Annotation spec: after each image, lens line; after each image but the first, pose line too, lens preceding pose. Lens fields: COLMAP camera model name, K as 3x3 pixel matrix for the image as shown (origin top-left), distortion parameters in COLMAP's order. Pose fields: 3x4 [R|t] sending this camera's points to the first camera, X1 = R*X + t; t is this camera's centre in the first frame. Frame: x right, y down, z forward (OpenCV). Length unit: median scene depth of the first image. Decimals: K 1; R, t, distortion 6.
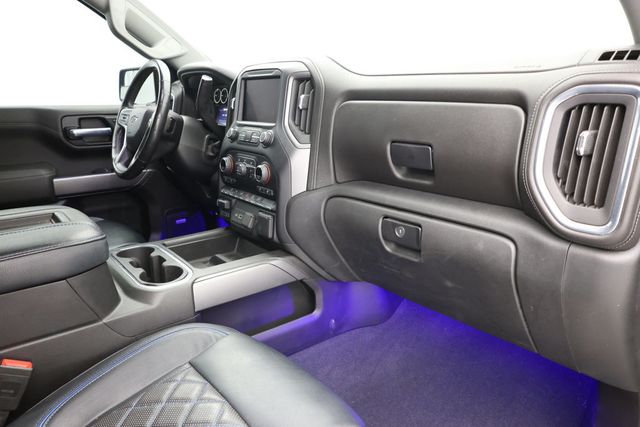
lens RADIAL K [[441.4, 0, 320.0], [0, 441.4, 213.5], [0, 0, 1]] dist [-0.024854, 0.002671]
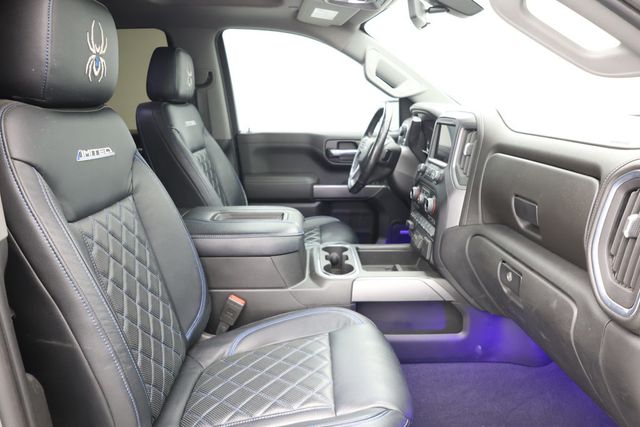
lens RADIAL K [[441.4, 0, 320.0], [0, 441.4, 213.5], [0, 0, 1]] dist [-0.024854, 0.002671]
pose [[0.797241, 0.147754, -0.585300, 0.325001], [-0.160546, 0.986561, 0.030368, -0.055106], [0.581921, 0.069757, 0.810248, -0.138239]]
